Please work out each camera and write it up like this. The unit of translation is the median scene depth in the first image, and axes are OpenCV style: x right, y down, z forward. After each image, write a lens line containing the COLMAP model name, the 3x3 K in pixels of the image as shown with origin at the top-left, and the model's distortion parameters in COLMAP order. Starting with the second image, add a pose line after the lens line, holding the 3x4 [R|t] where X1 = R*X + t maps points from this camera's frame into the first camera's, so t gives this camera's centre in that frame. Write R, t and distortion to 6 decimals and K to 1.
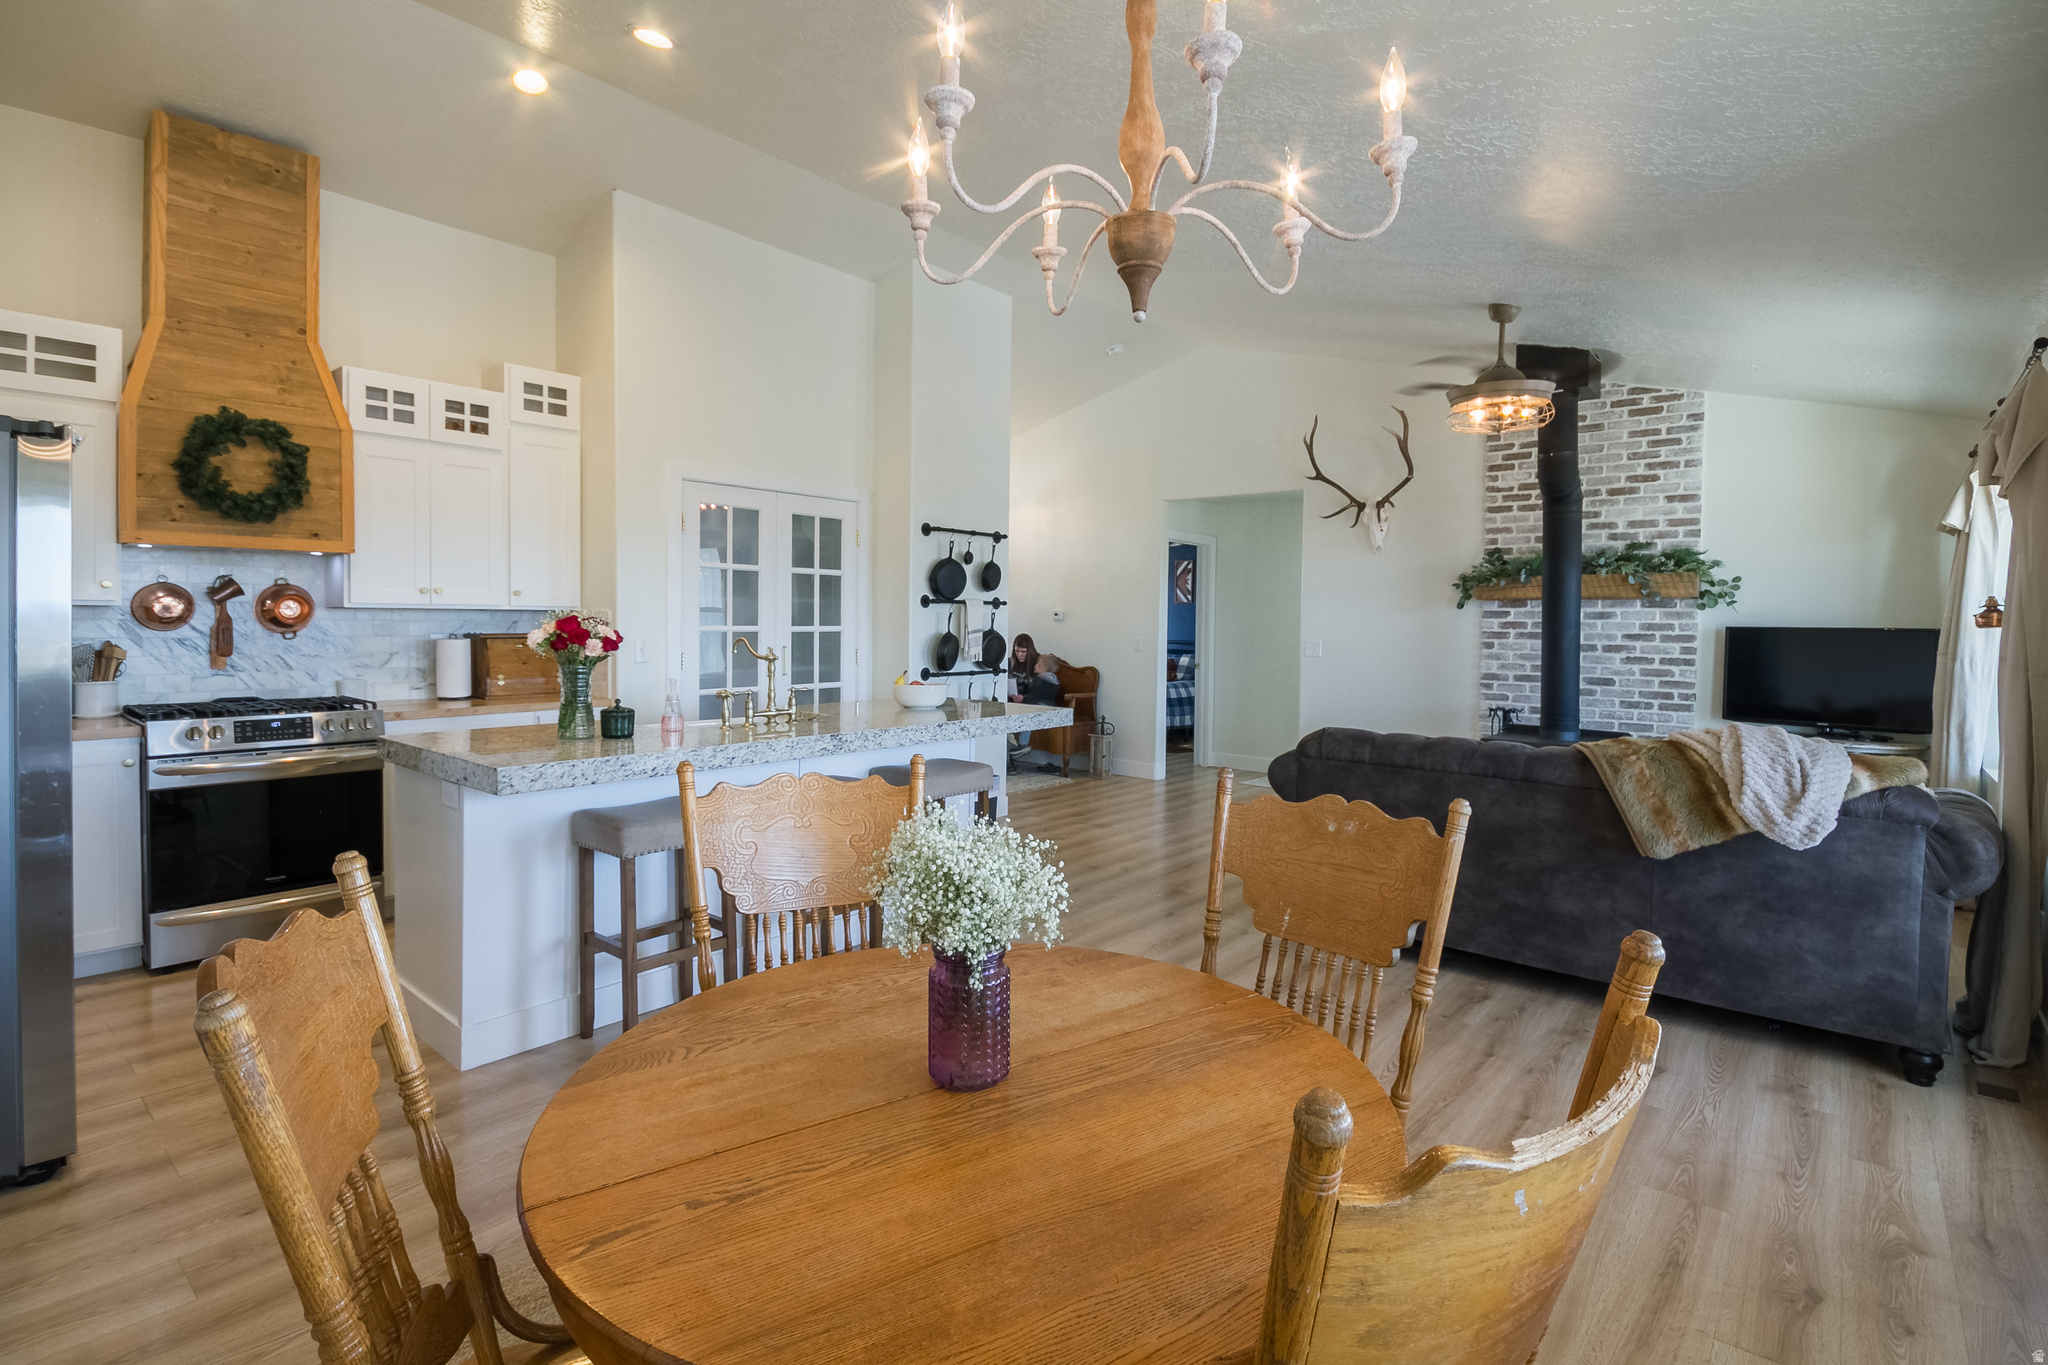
lens RADIAL K [[958.6, 0, 1026.6], [0, 958.6, 633.4], [0, 0, 1]] dist [0.000058, -0.014644]
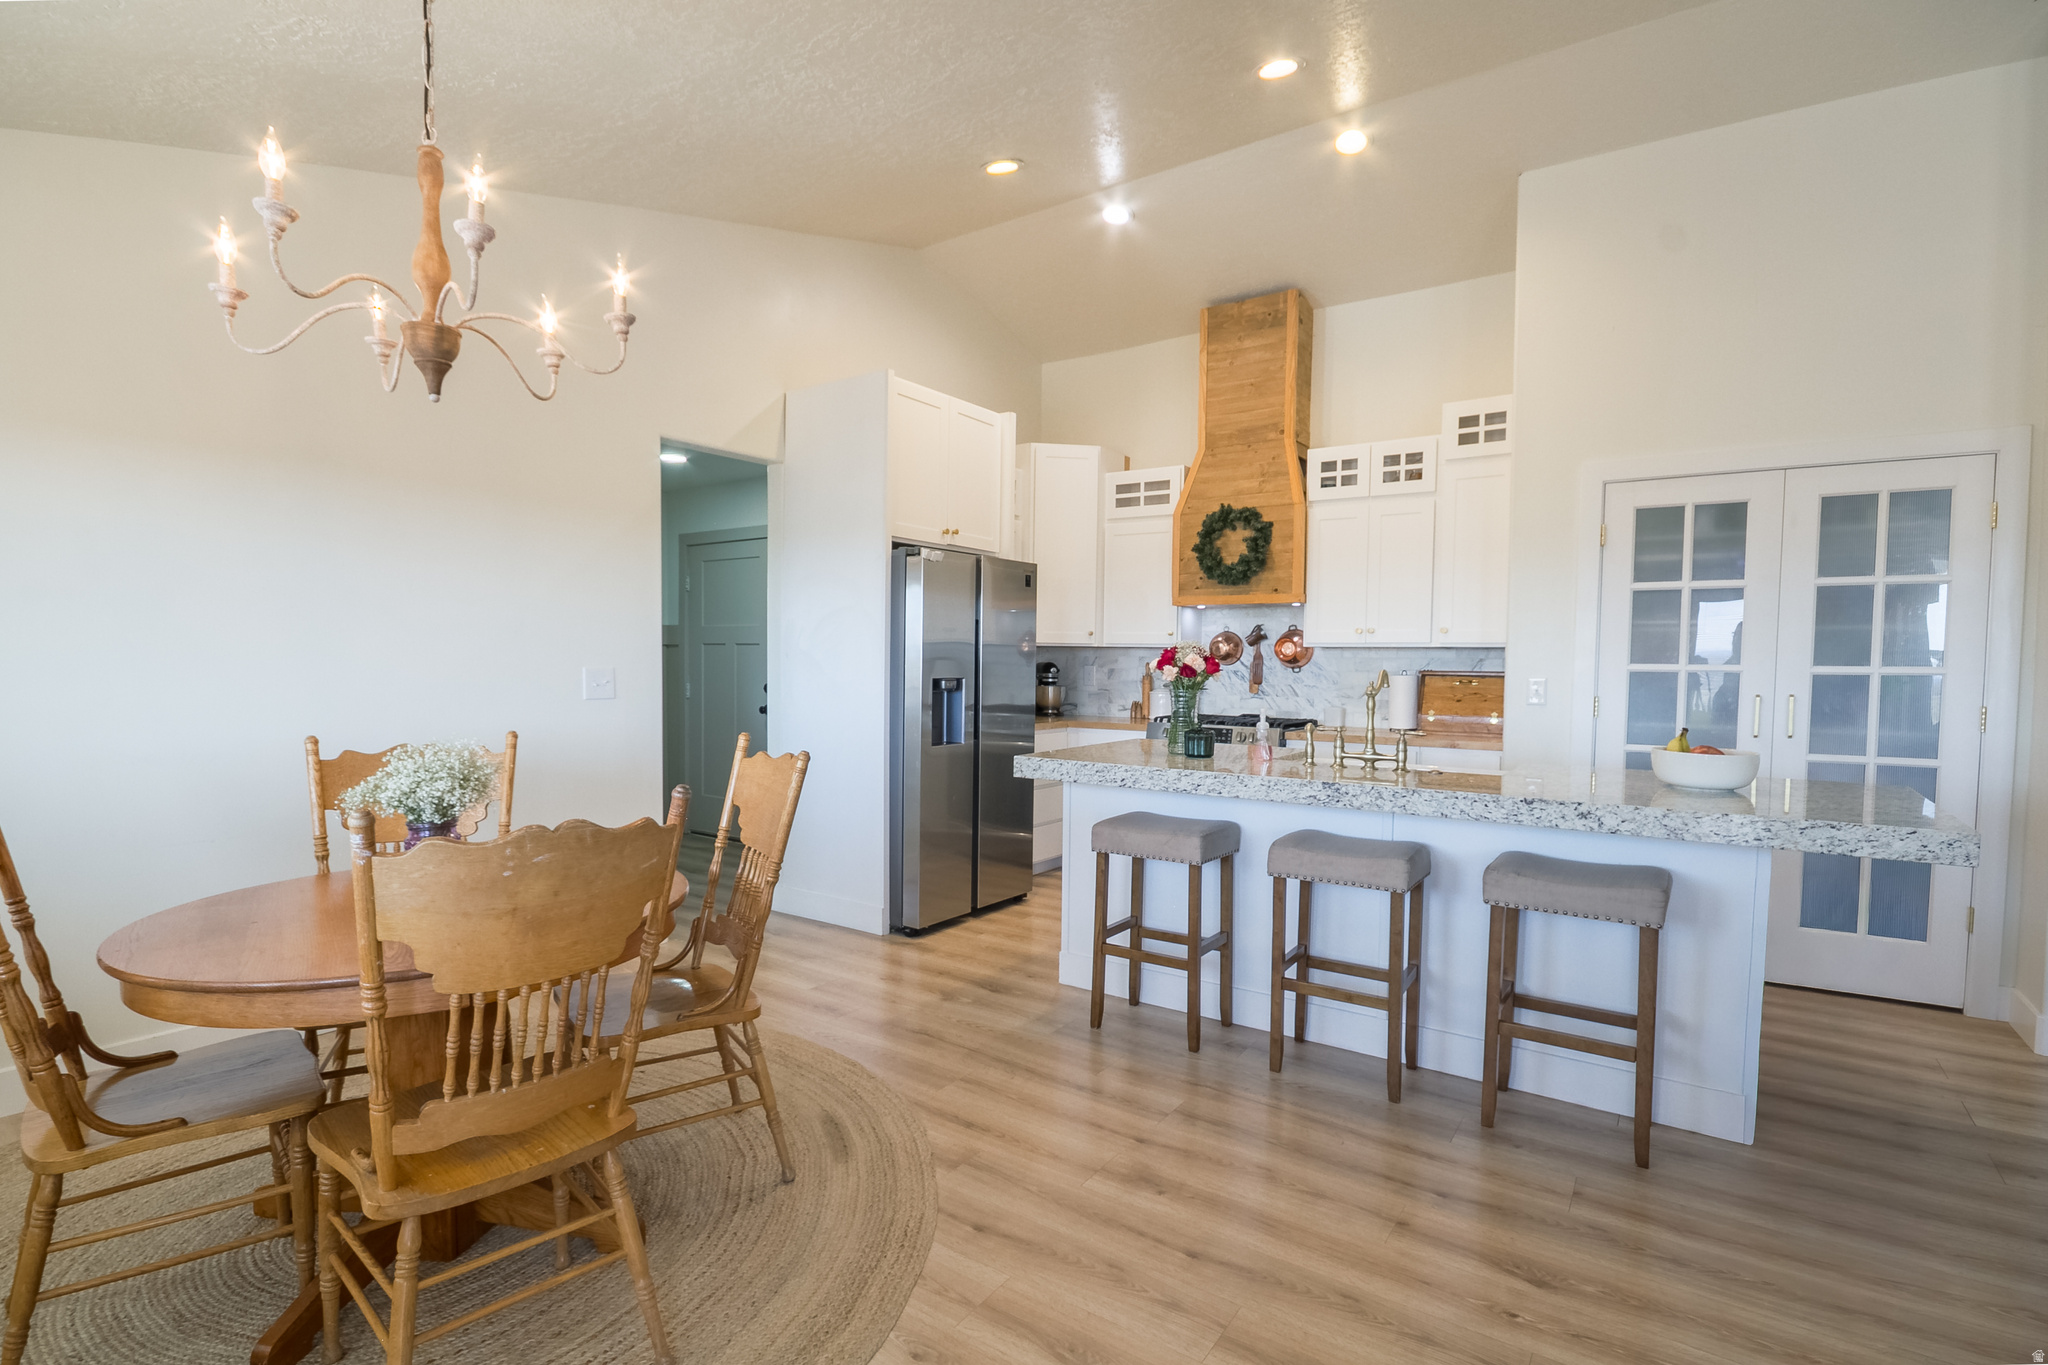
lens RADIAL K [[954.5, 0, 1024.0], [0, 954.5, 682.5], [0, 0, 1]] dist [0.000610, 0.000117]
pose [[0.106758, 0.015989, -0.994156, 0.487355], [-0.023351, 0.999635, 0.013569, 0.010891], [0.994011, 0.021766, 0.107093, 0.528475]]
